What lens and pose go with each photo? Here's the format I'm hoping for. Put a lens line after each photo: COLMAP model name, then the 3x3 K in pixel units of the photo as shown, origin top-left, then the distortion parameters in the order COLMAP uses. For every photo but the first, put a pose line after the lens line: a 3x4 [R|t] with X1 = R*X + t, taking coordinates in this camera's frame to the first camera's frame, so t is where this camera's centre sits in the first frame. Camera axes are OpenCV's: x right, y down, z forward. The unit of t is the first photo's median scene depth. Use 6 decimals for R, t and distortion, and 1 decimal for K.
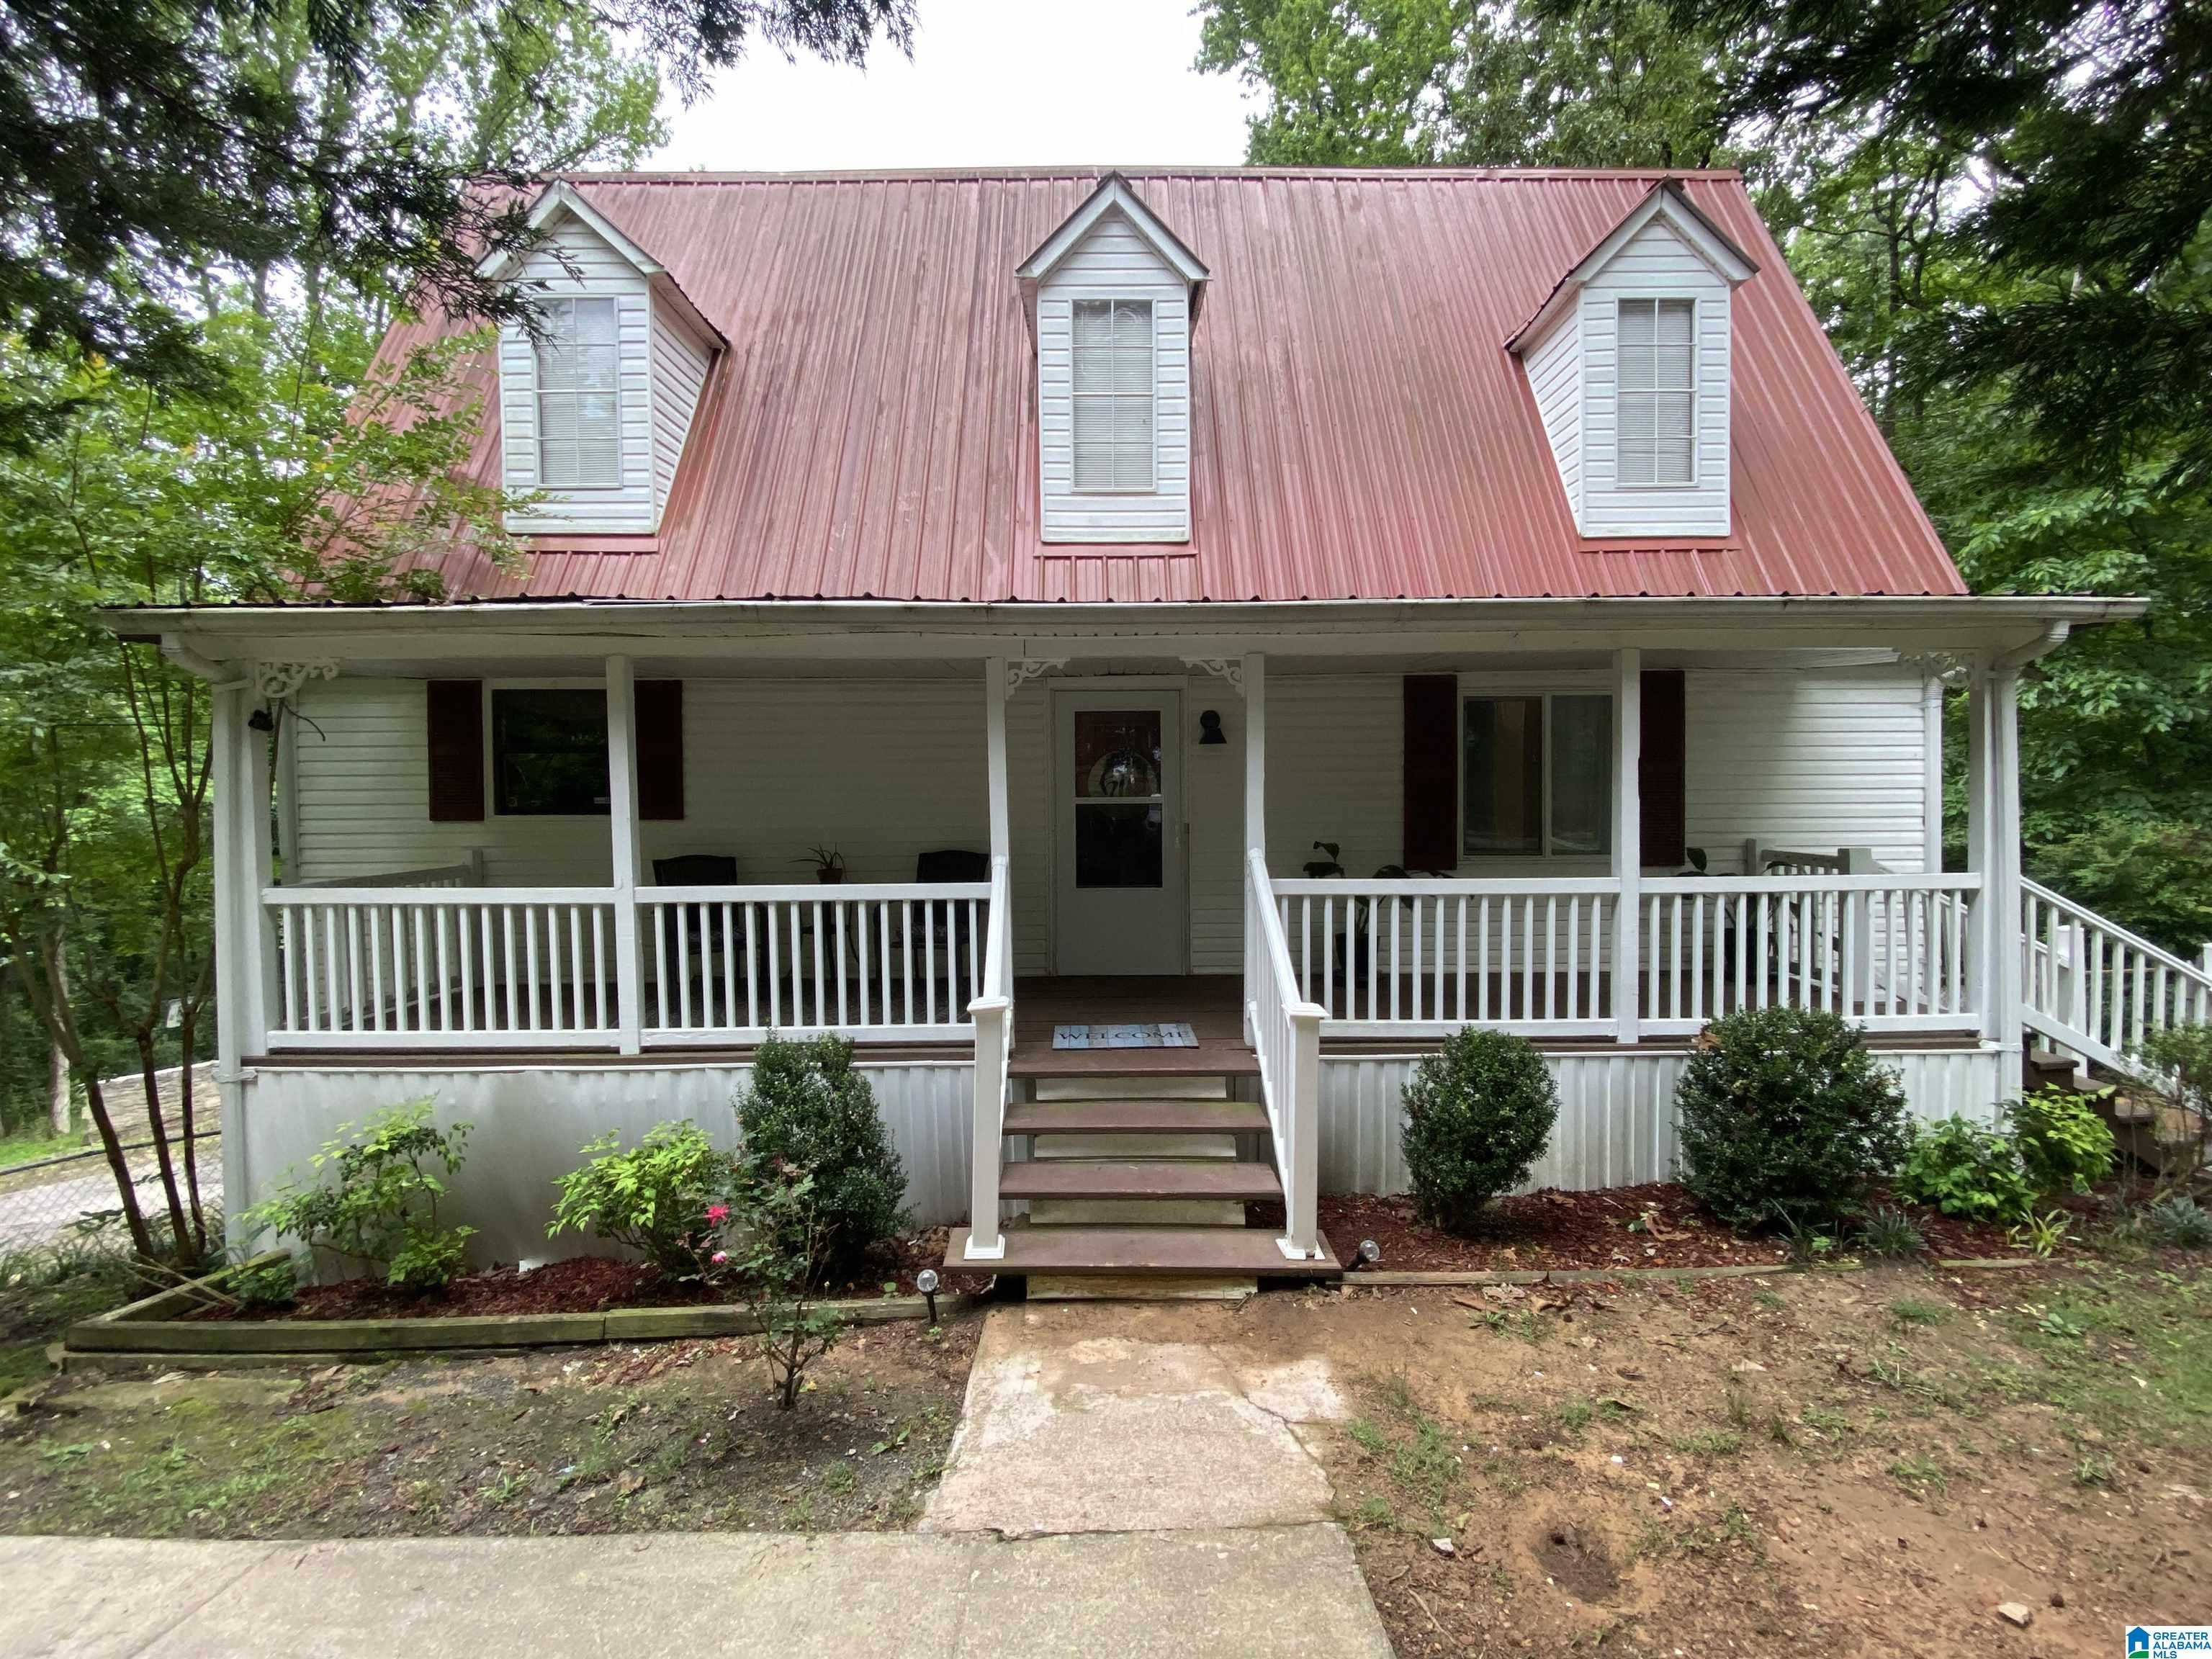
lens RADIAL K [[902.8, 0, 1092.3], [0, 902.8, 830.4], [0, 0, 1]] dist [-0.007318, -0.003744]
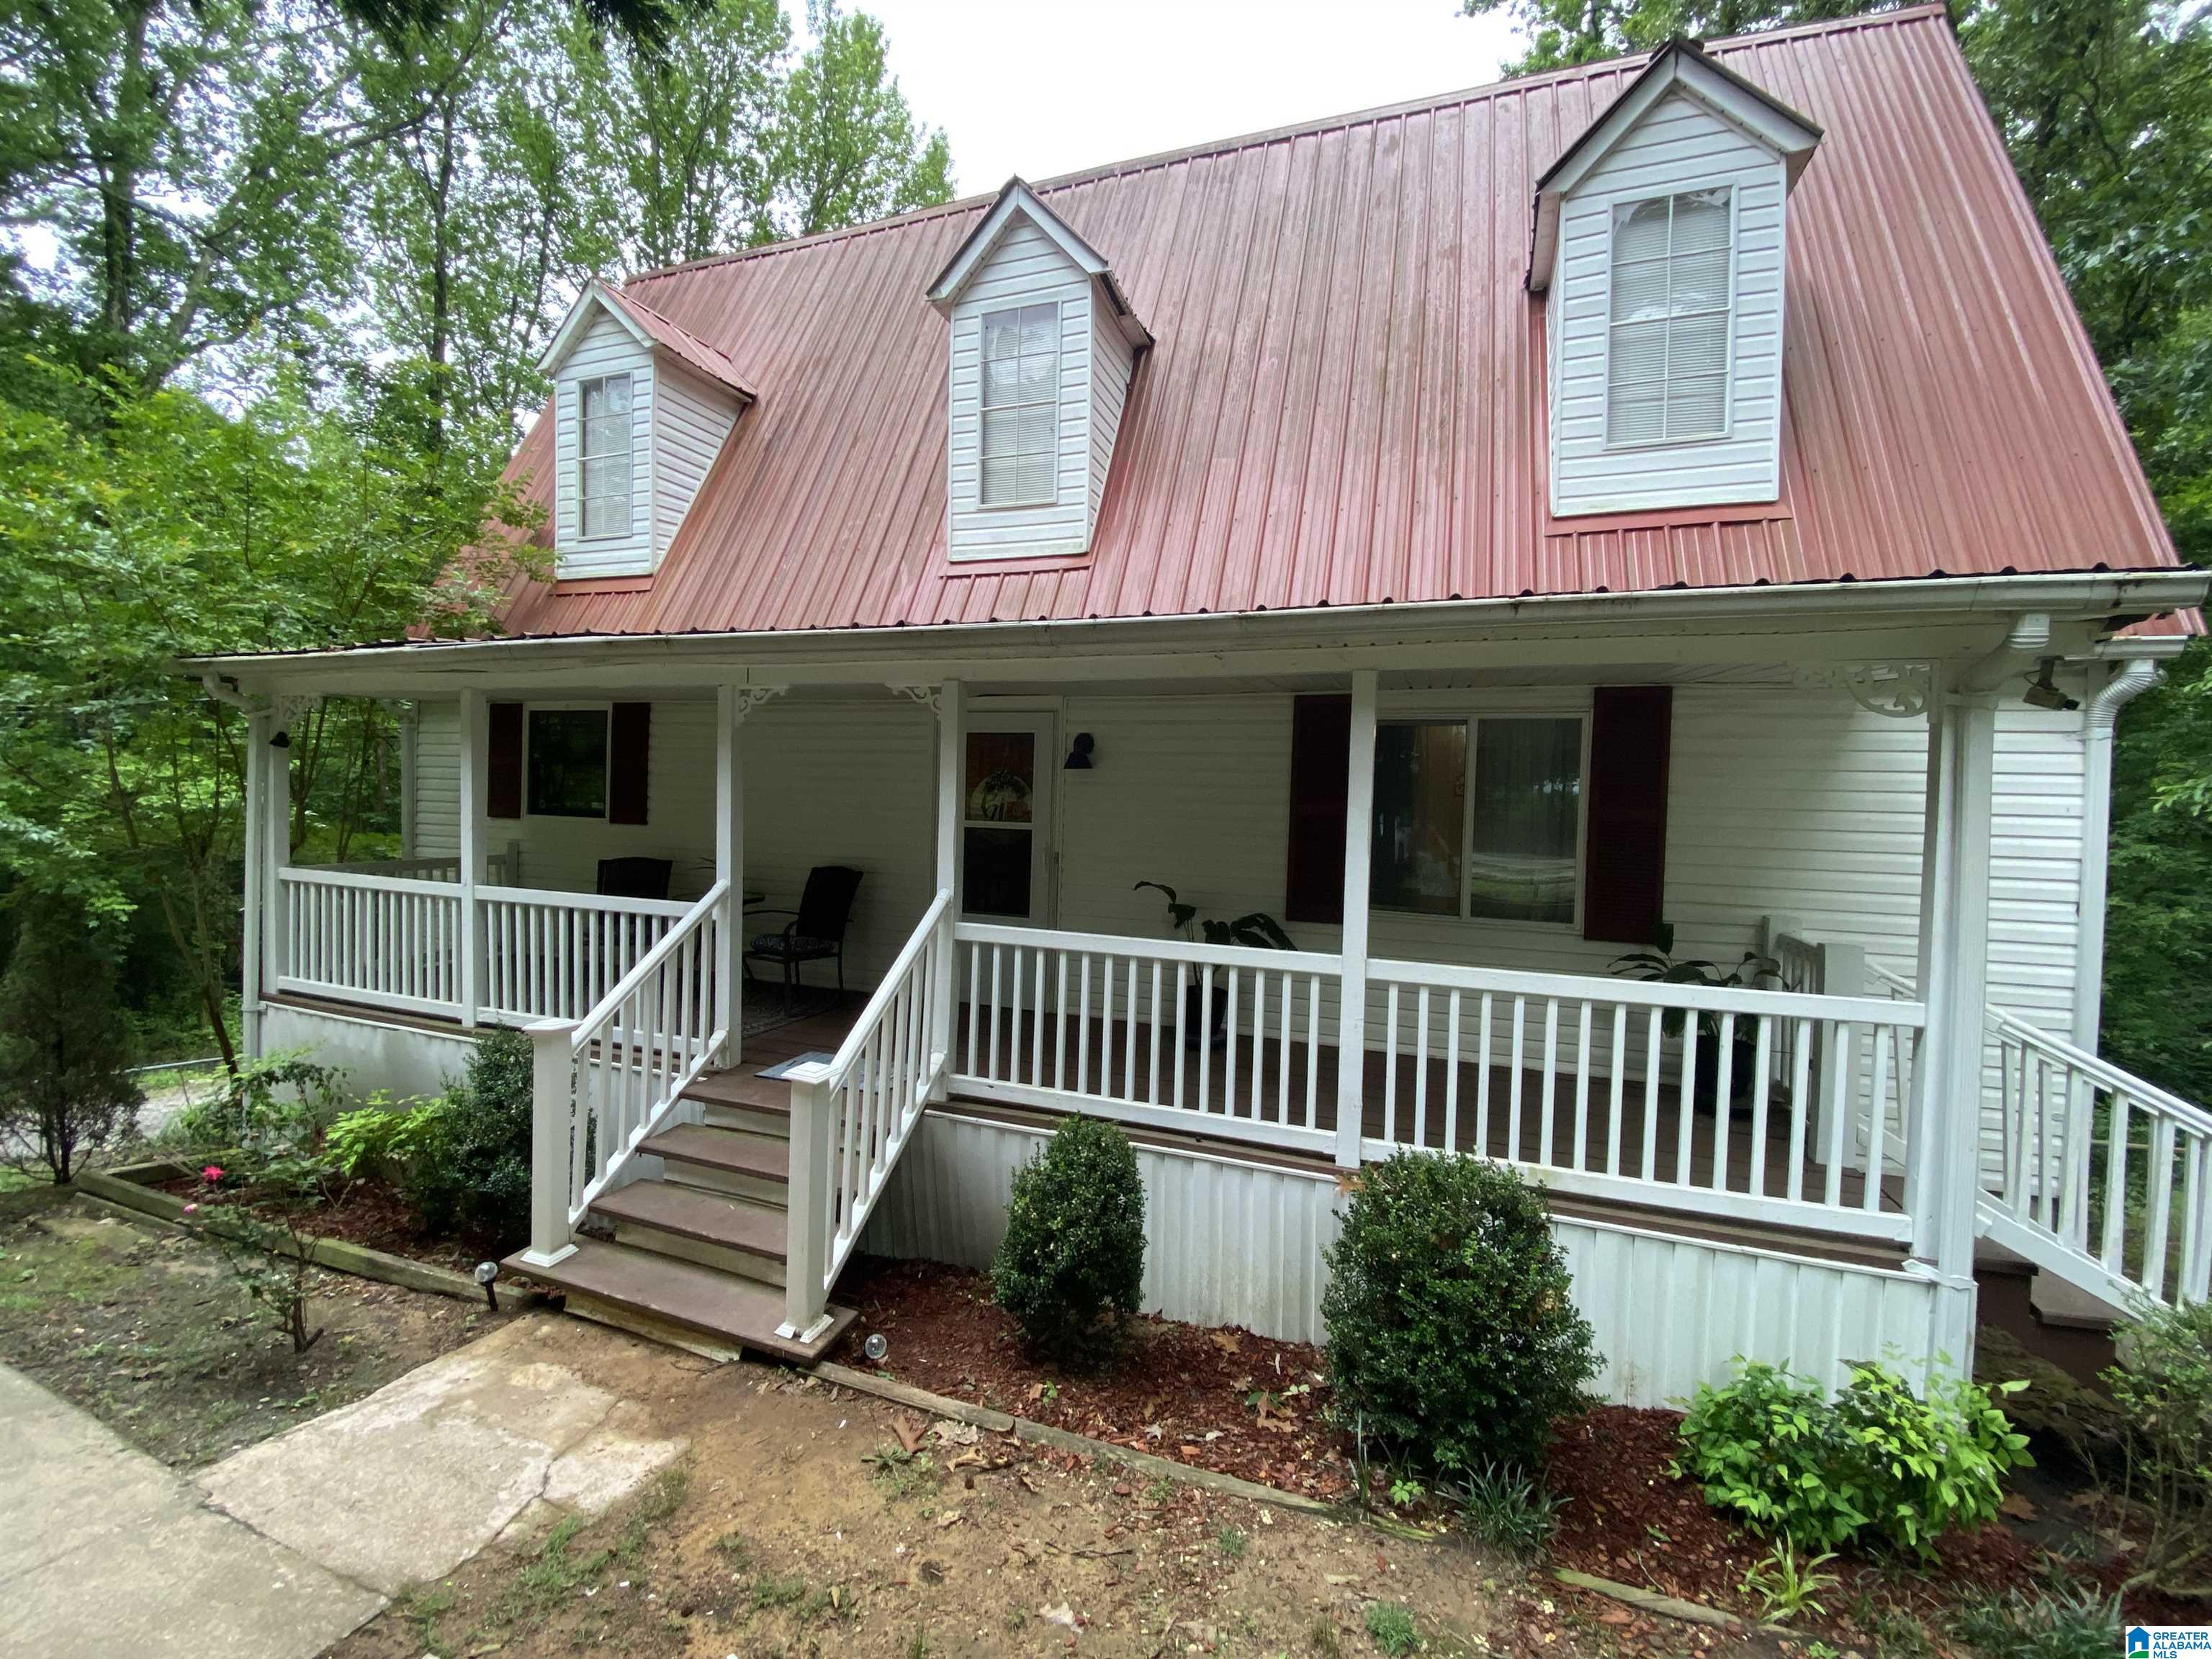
lens RADIAL K [[902.8, 0, 1109.3], [0, 902.8, 828.4], [0, 0, 1]] dist [-0.007318, -0.003744]
pose [[0.937698, 0.046013, -0.344392, 0.483029], [-0.047348, 0.998868, 0.004538, -0.040220], [0.344211, 0.012051, 0.938815, 0.133969]]
